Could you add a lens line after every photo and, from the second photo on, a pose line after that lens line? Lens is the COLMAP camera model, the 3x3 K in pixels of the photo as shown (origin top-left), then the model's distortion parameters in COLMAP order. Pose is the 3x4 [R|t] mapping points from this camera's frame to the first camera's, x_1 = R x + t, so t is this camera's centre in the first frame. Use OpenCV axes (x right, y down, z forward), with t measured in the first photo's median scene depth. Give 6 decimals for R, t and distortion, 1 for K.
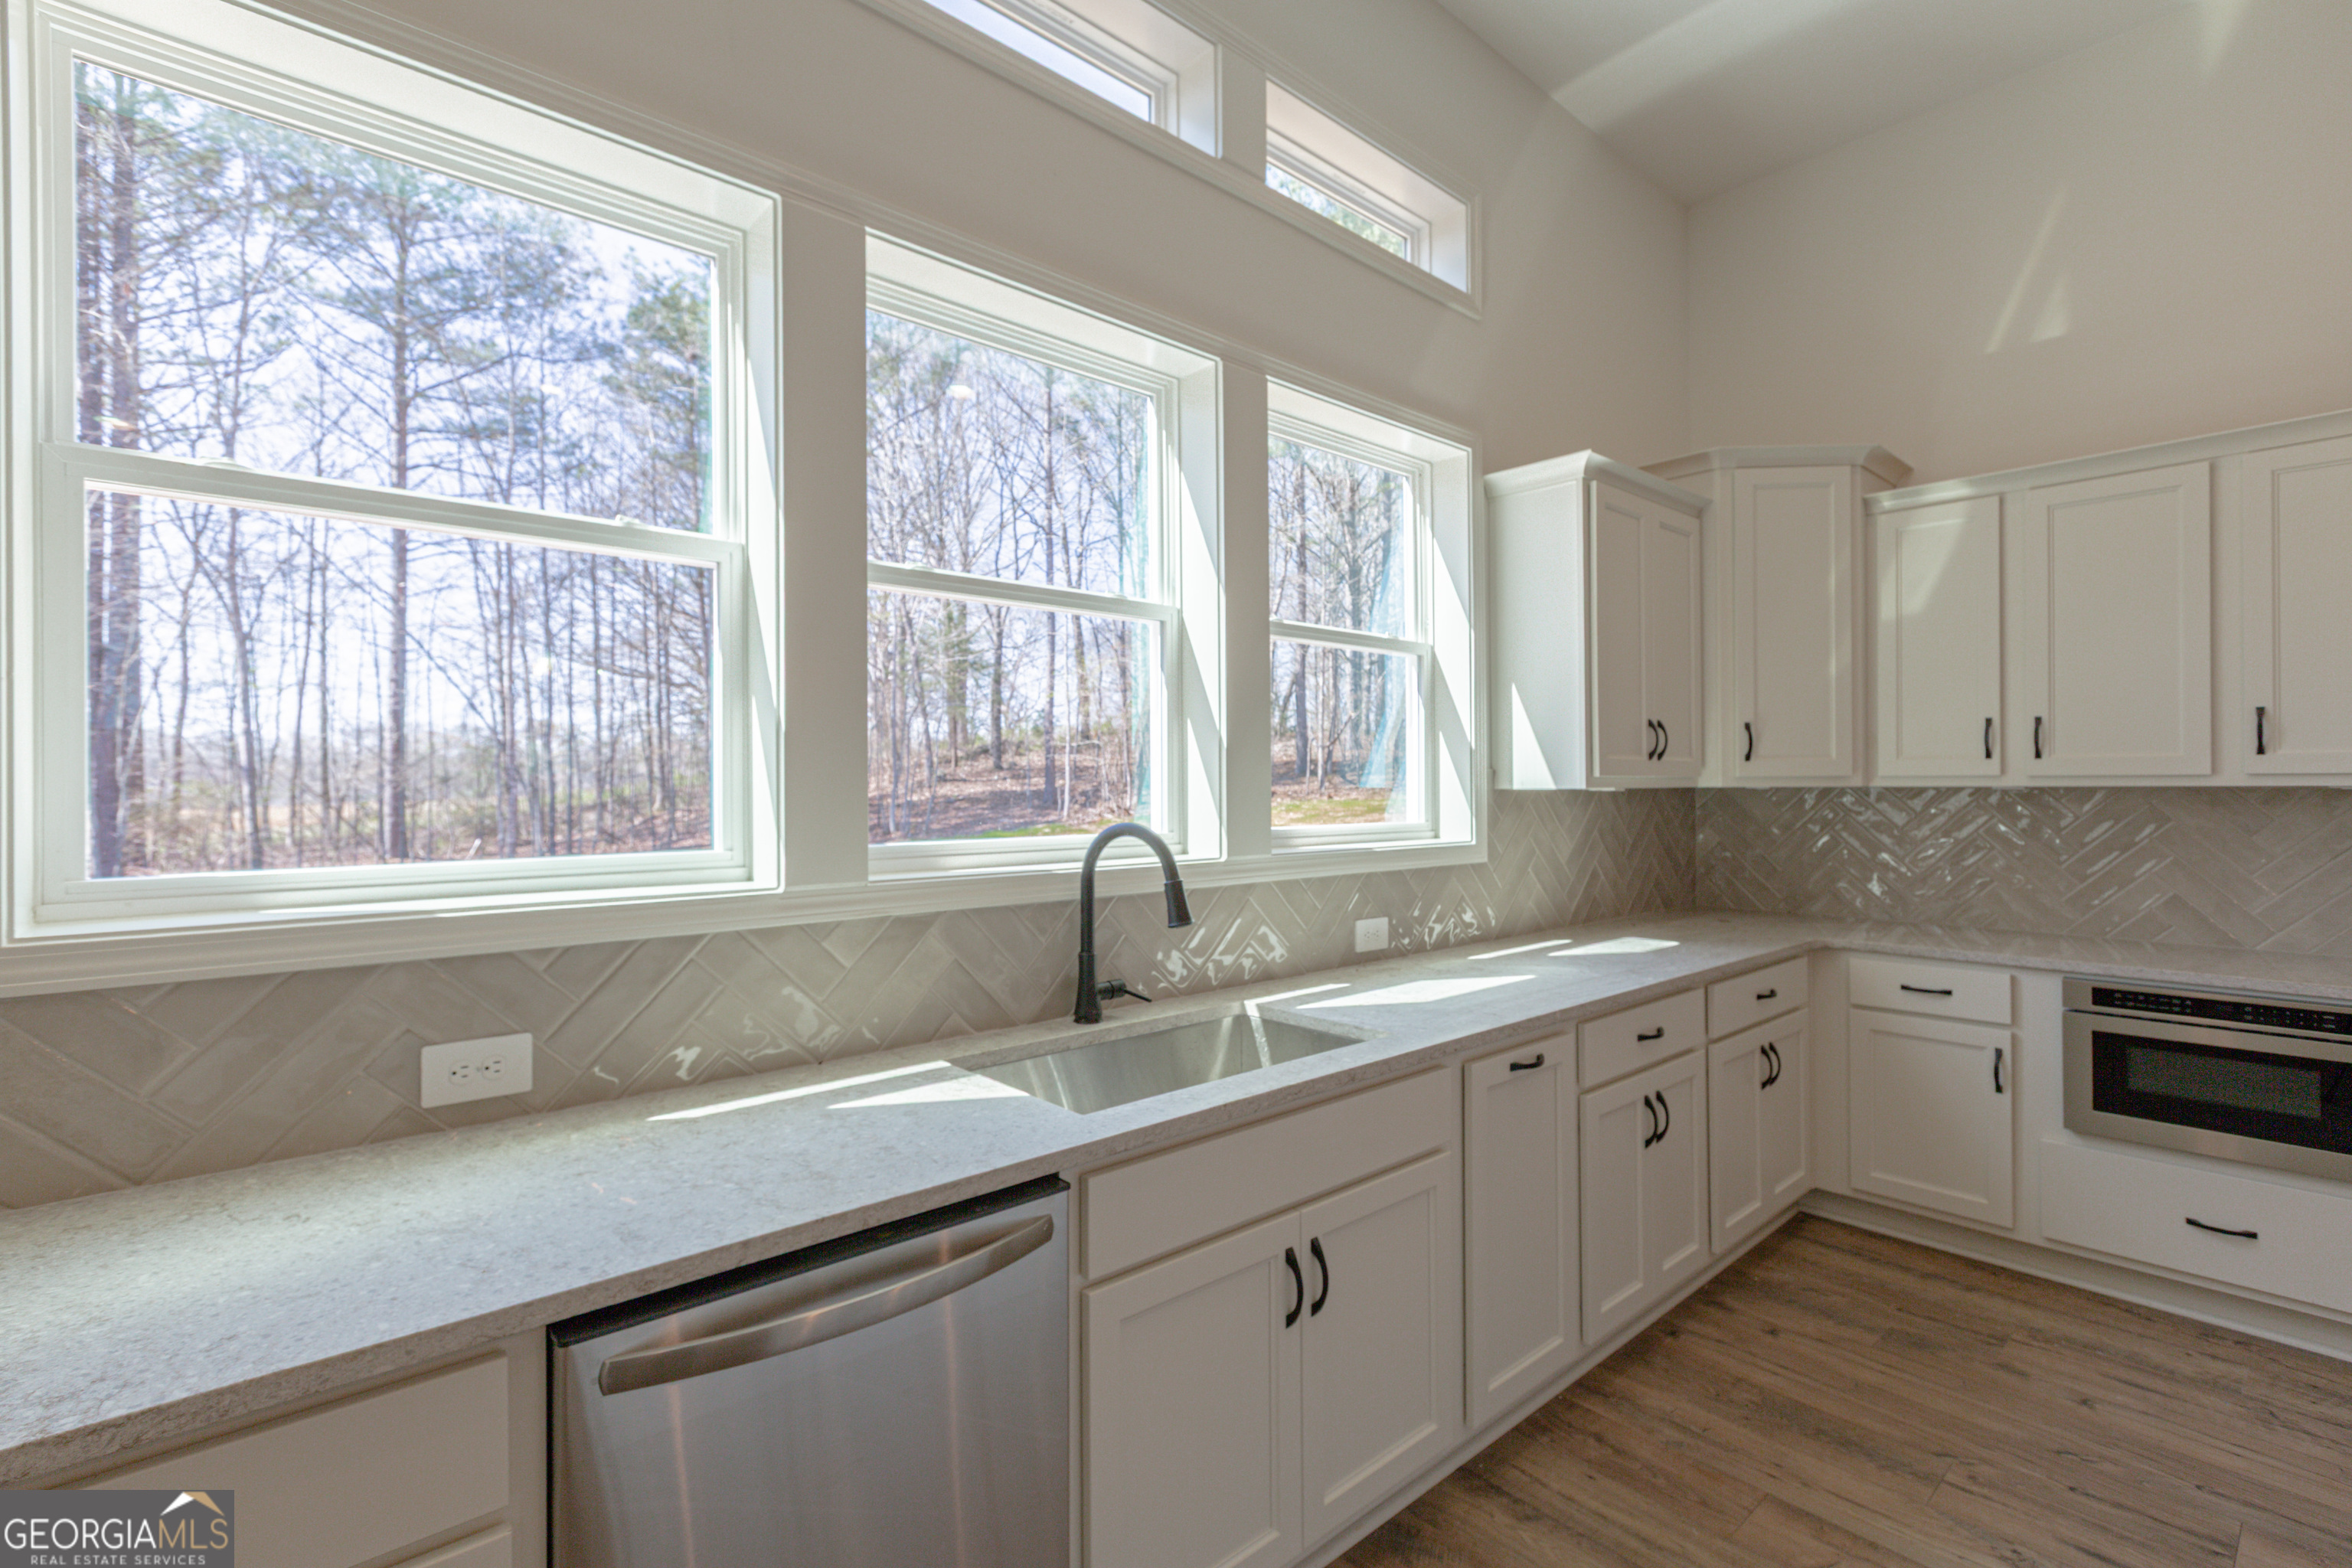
lens RADIAL K [[1066.4, 0, 1176.0], [0, 1066.4, 784.0], [0, 0, 1]] dist [0.002907, 0.000169]
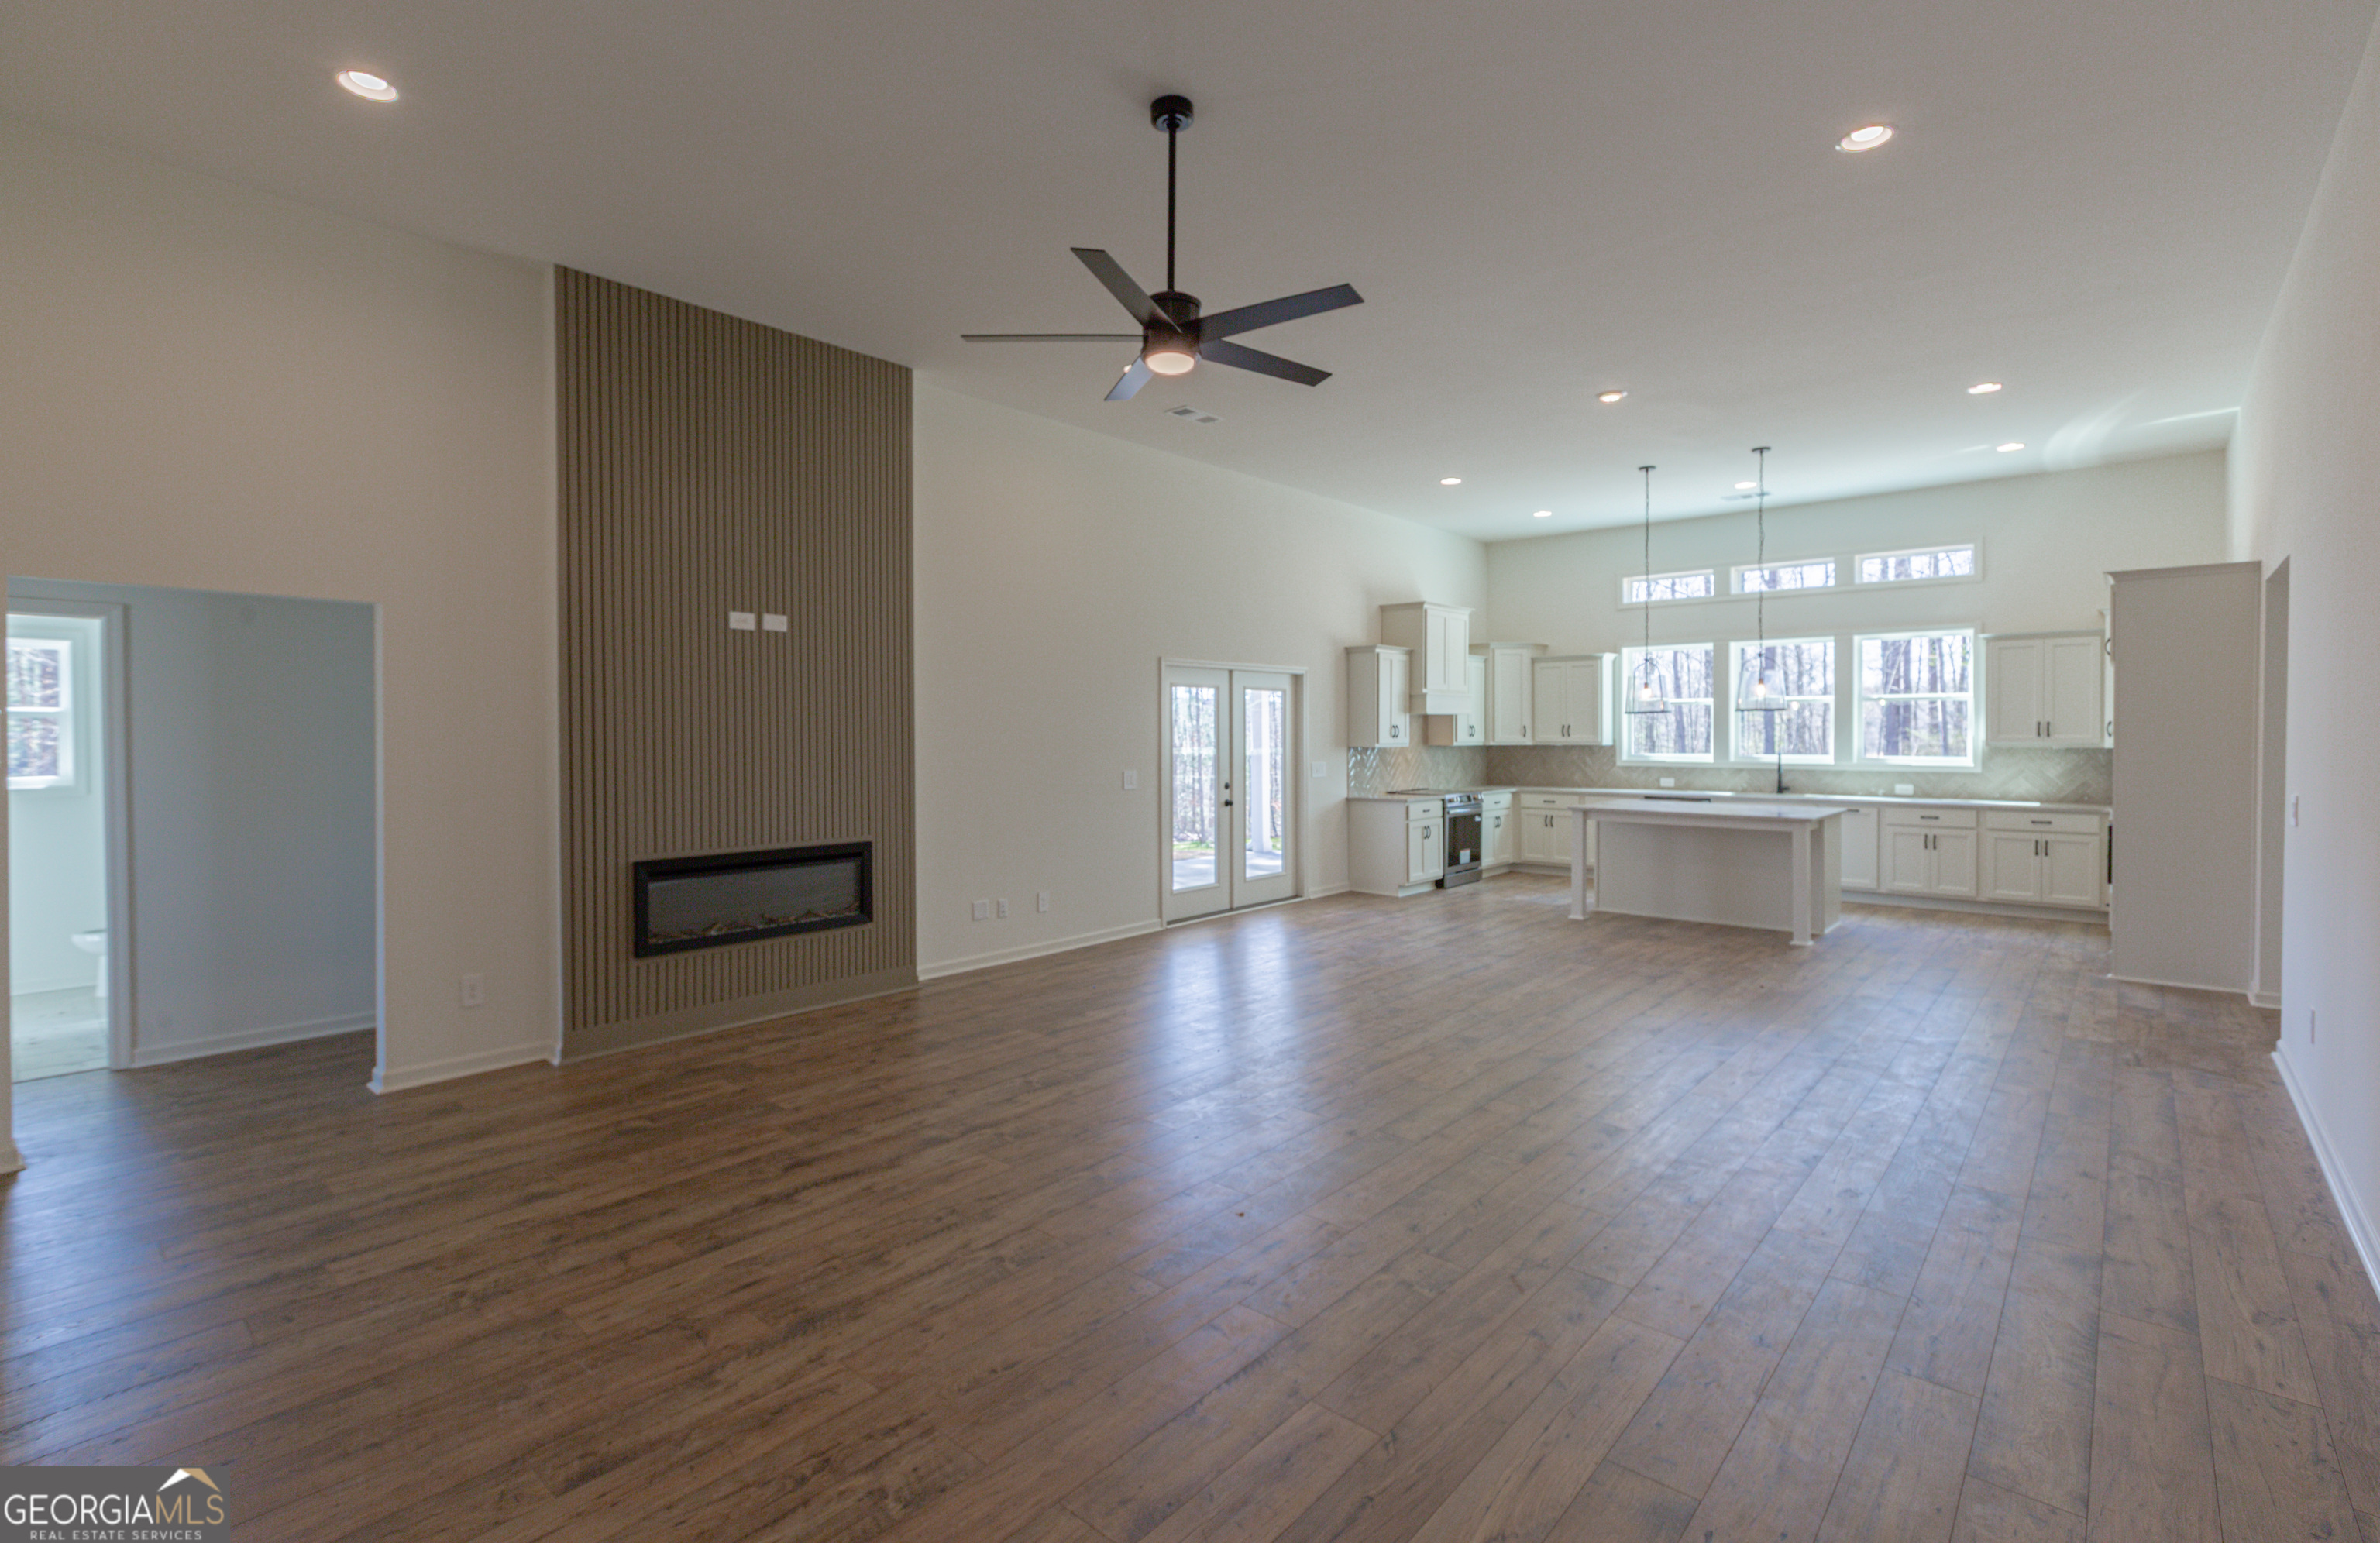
lens RADIAL K [[1065.7, 0, 1185.8], [0, 1065.7, 746.7], [0, 0, 1]] dist [0.003768, 0.000386]
pose [[0.124552, 0.018065, -0.992049, 2.858482], [0.004951, 0.999810, 0.018828, -0.059648], [0.992201, -0.007257, 0.124439, -1.468498]]
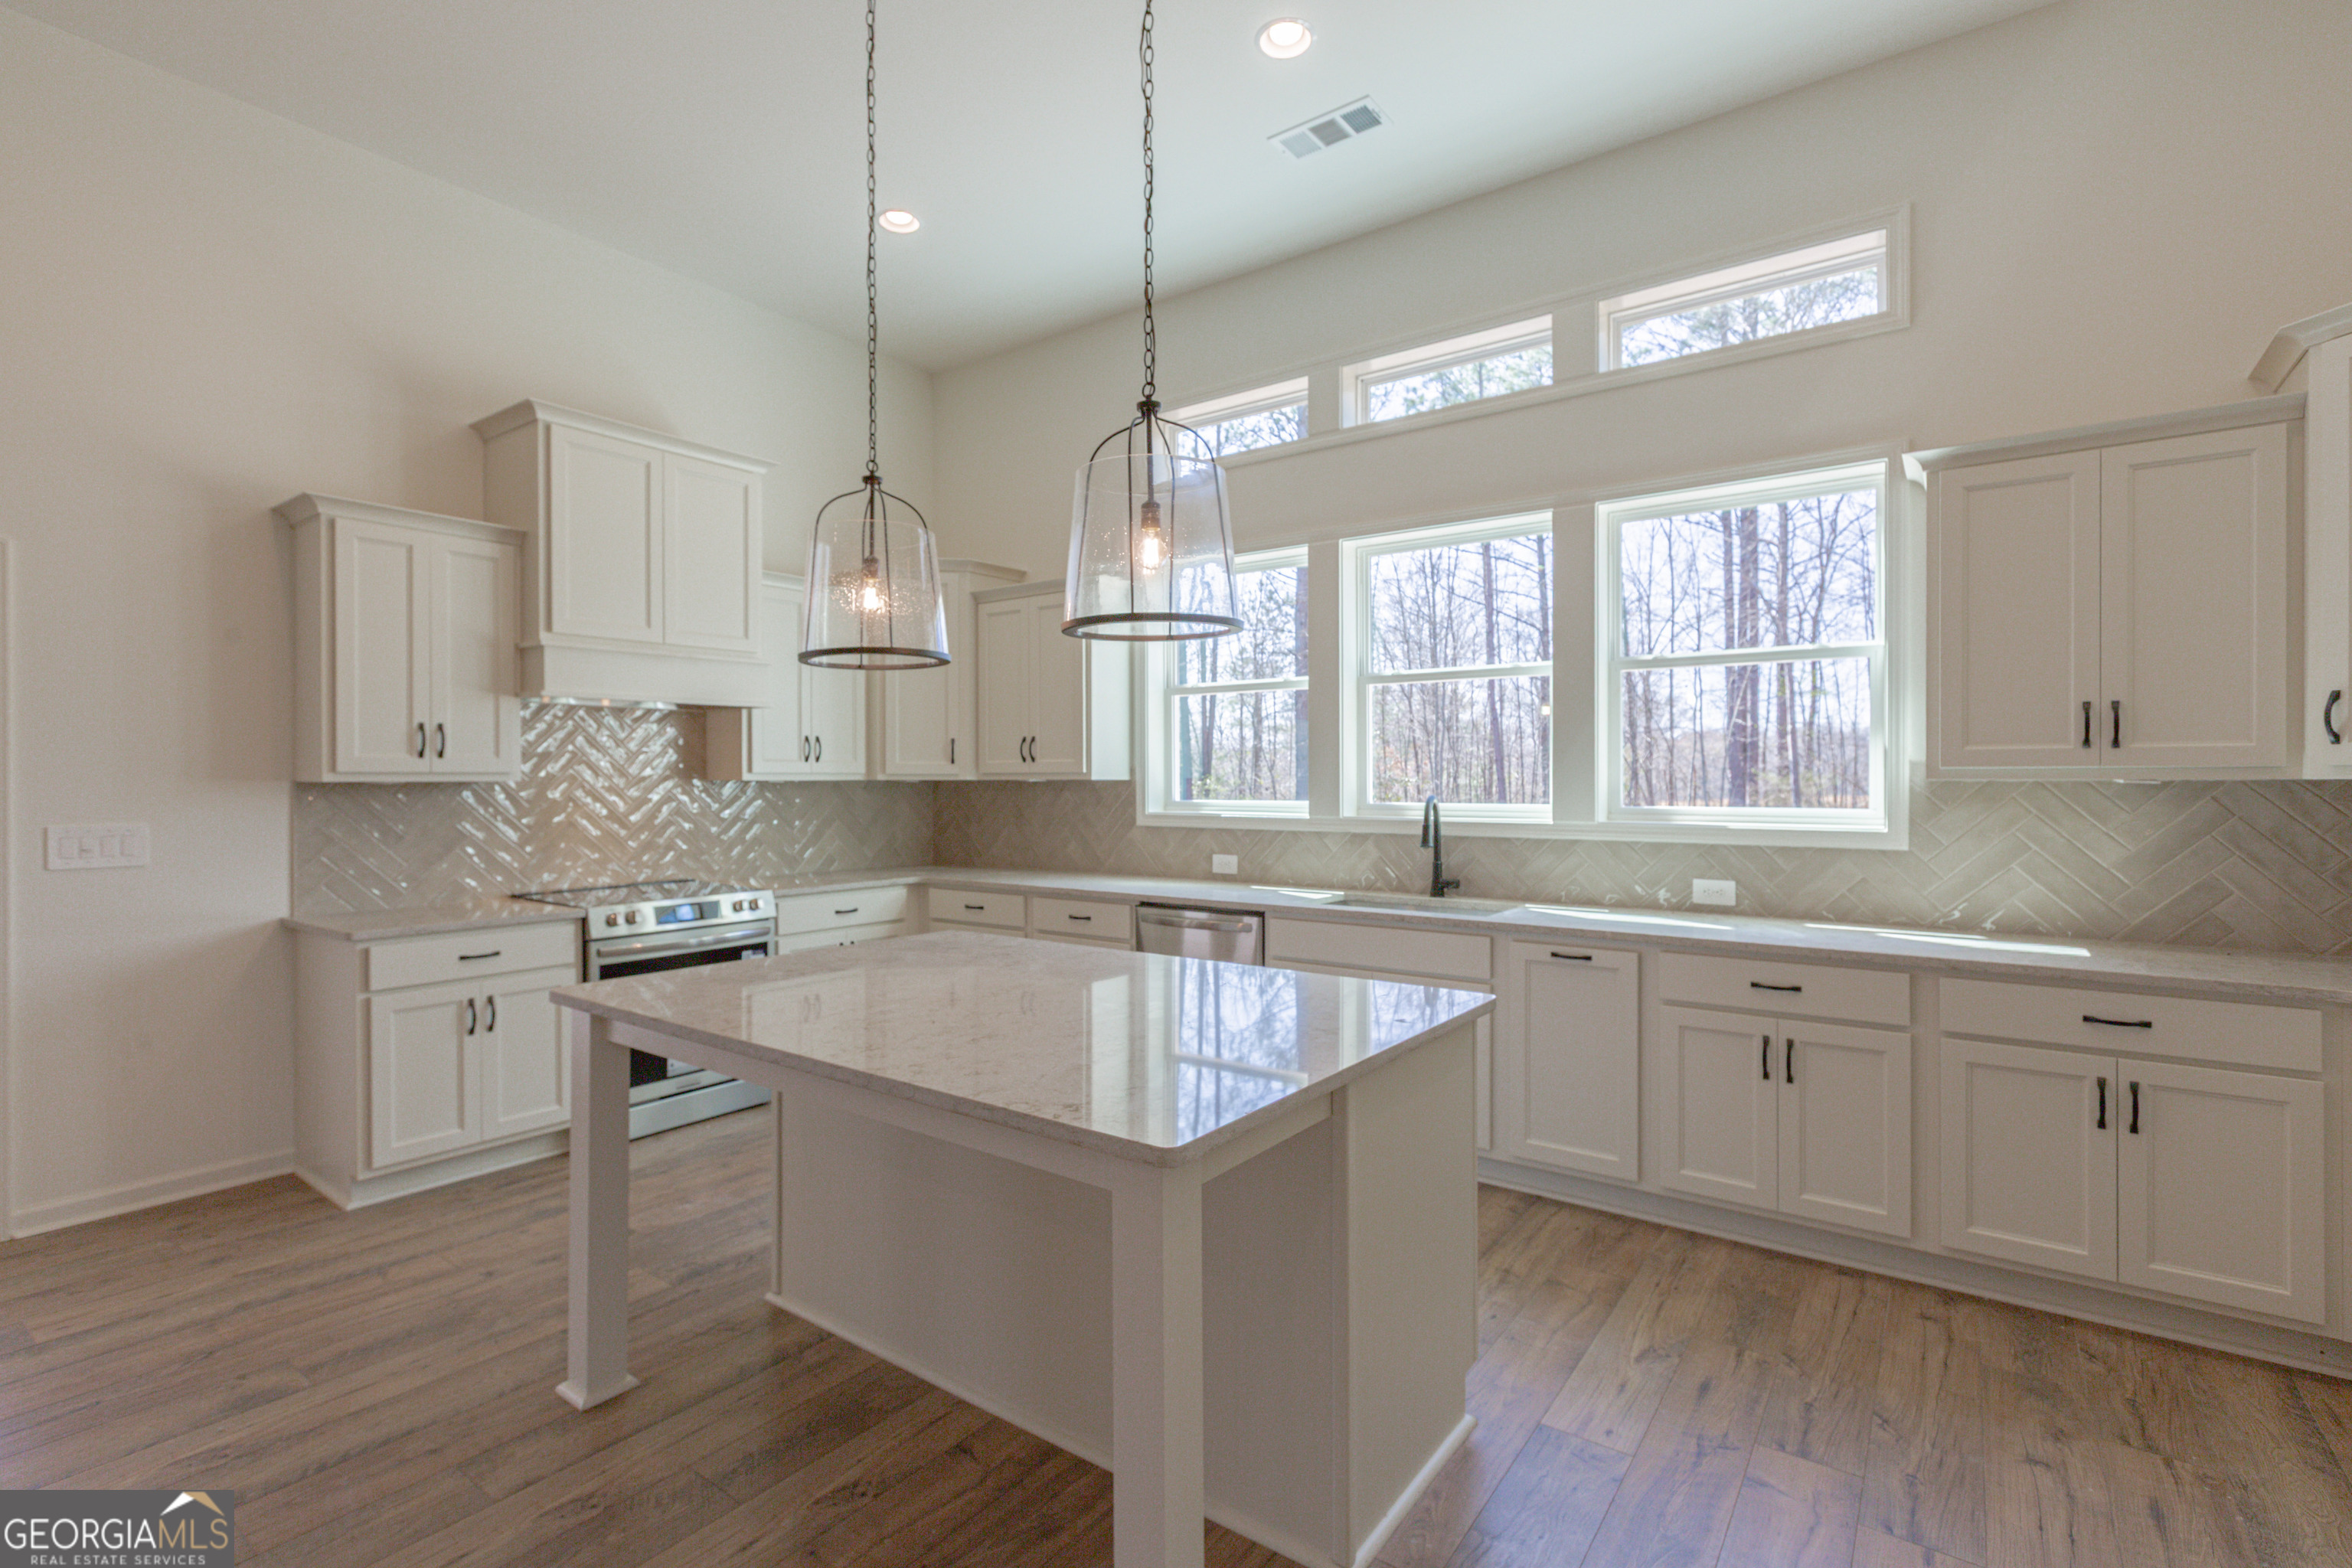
lens RADIAL K [[1066.4, 0, 1176.0], [0, 1066.4, 784.0], [0, 0, 1]] dist [0.002907, 0.000169]
pose [[0.216880, 0.010442, -0.976142, 1.153604], [0.002928, 0.999931, 0.011348, -0.005708], [0.976194, -0.005319, 0.216834, 0.071967]]
